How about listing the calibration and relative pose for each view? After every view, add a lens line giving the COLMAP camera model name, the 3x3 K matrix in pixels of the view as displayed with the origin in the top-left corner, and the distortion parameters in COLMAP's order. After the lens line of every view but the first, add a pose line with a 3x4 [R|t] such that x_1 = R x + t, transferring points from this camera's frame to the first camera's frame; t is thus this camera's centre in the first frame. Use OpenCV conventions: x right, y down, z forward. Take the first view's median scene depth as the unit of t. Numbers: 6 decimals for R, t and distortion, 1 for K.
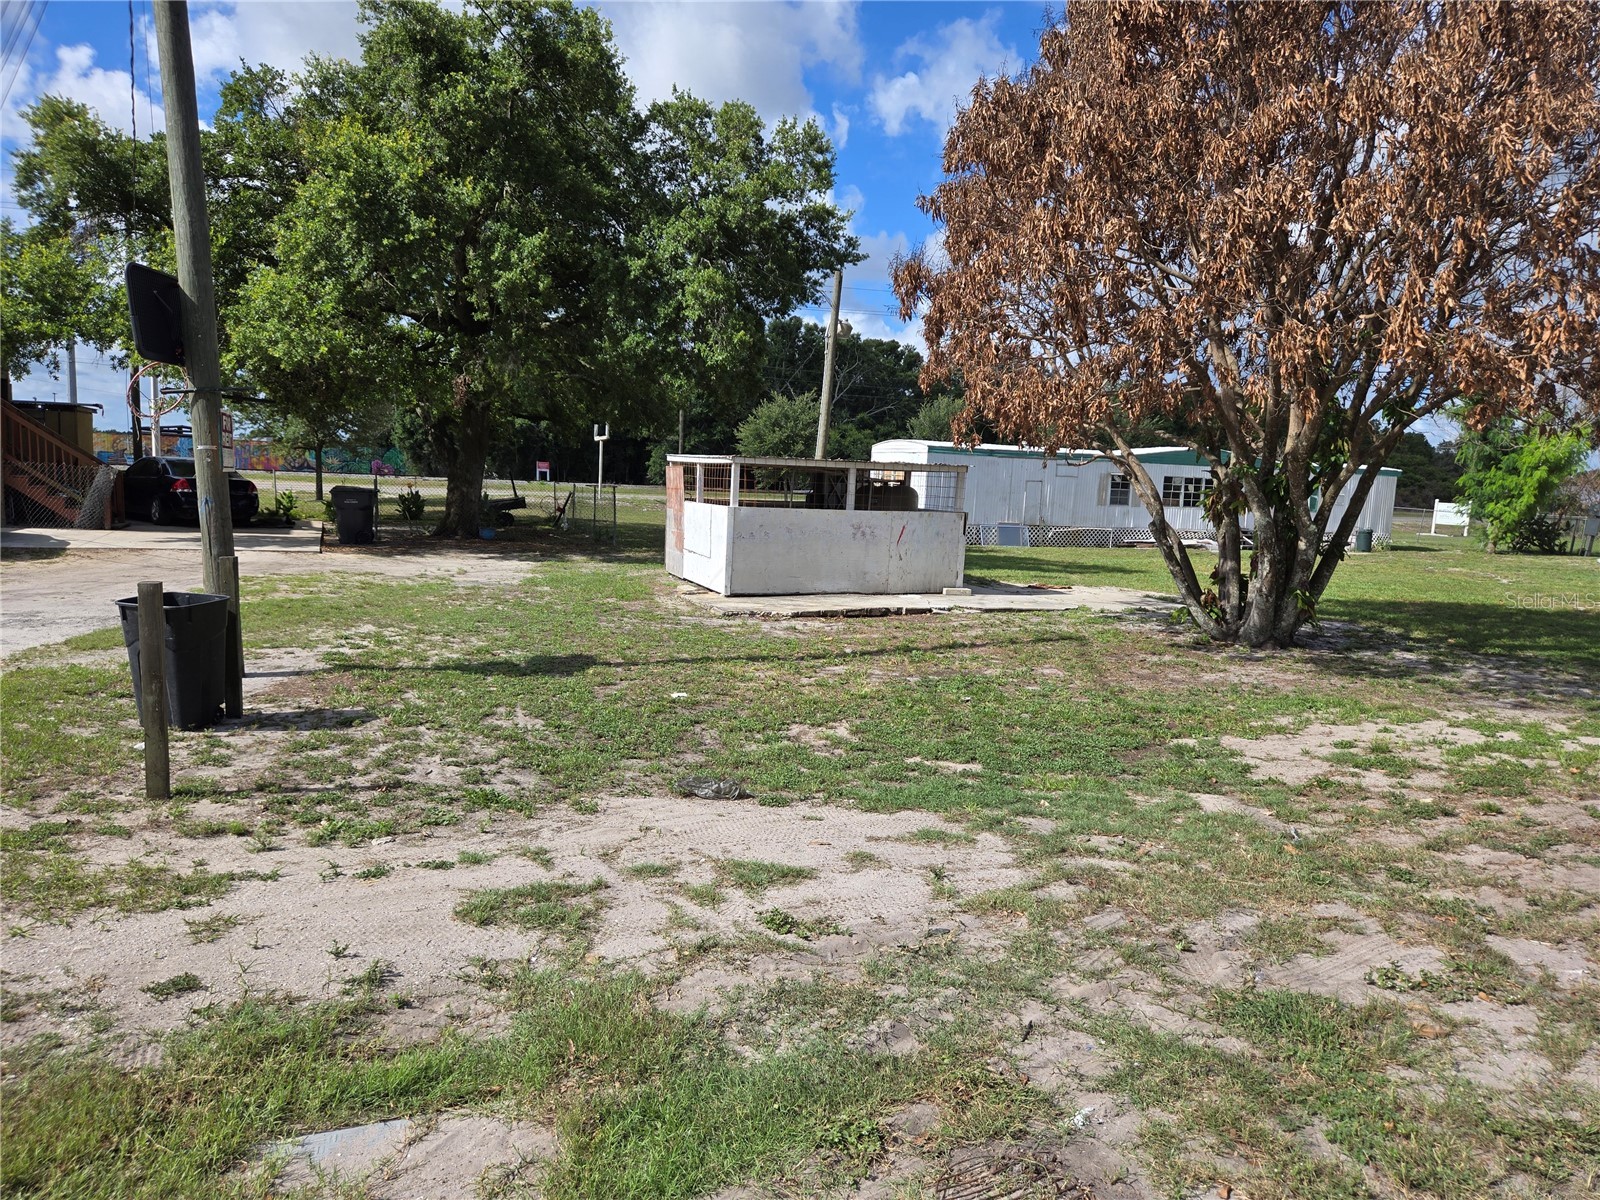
lens RADIAL K [[1065.7, 0, 807.6], [0, 1065.7, 605.3], [0, 0, 1]] dist [0.069465, -0.060462]
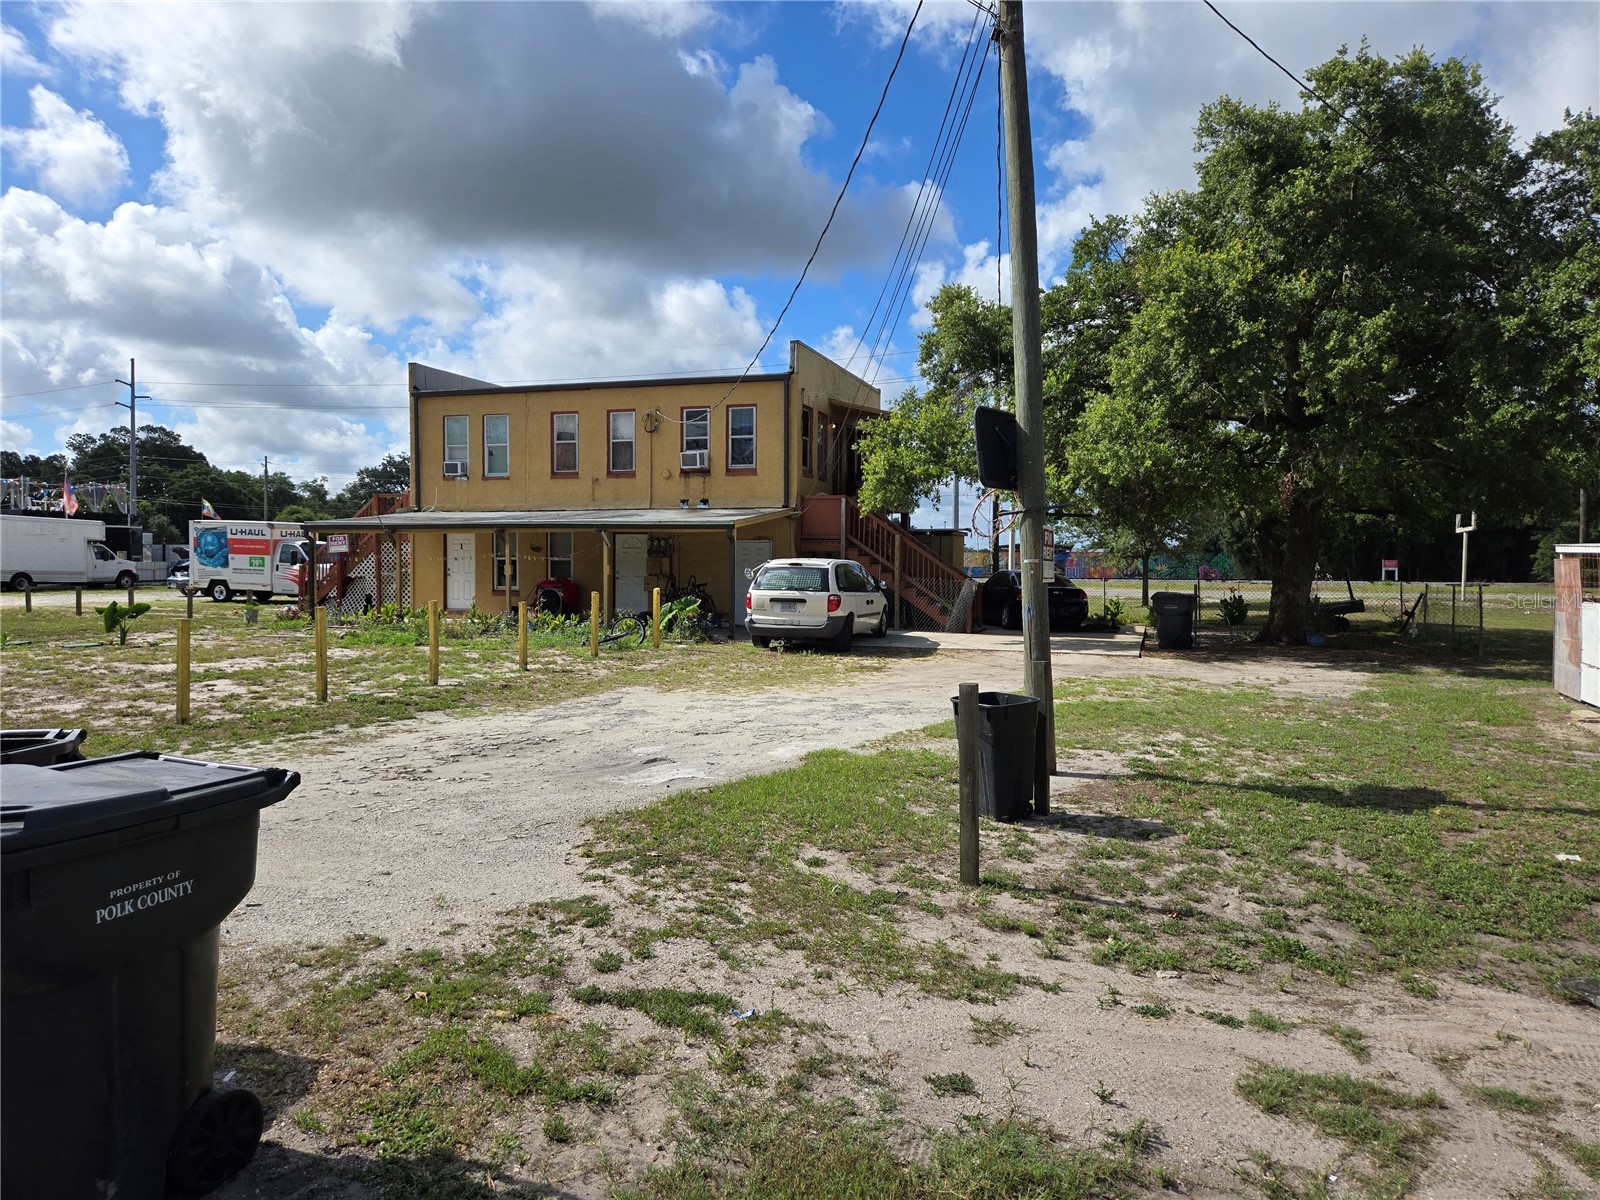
lens RADIAL K [[1065.7, 0, 789.8], [0, 1065.7, 590.6], [0, 0, 1]] dist [0.069465, -0.060462]
pose [[0.732637, -0.018331, -0.680372, 0.002103], [-0.056507, 0.994548, -0.087644, -0.003414], [0.678269, 0.102657, 0.727607, 0.022567]]
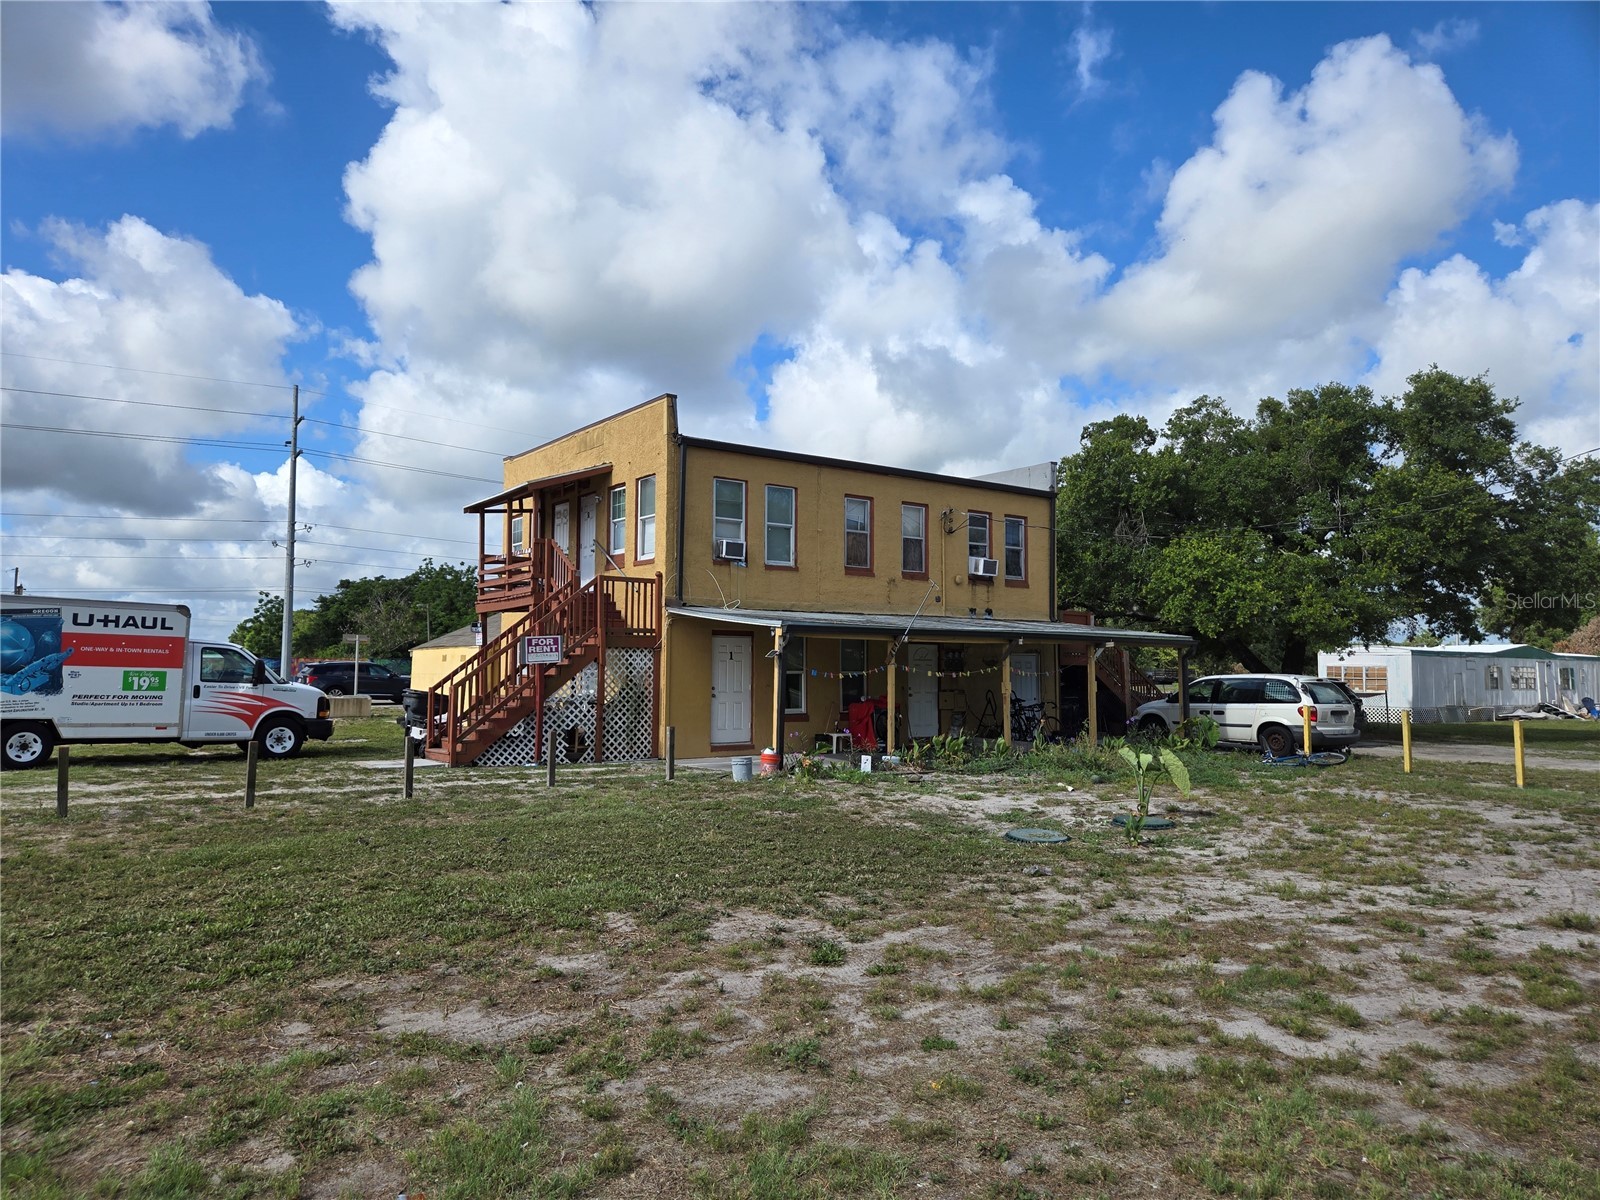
lens RADIAL K [[1065.7, 0, 790.2], [0, 1065.7, 594.7], [0, 0, 1]] dist [0.069465, -0.060462]
pose [[0.979185, -0.021713, 0.201806, -1.055241], [0.058061, 0.982679, -0.175988, -0.027286], [-0.194489, 0.184042, 0.963485, -0.183882]]
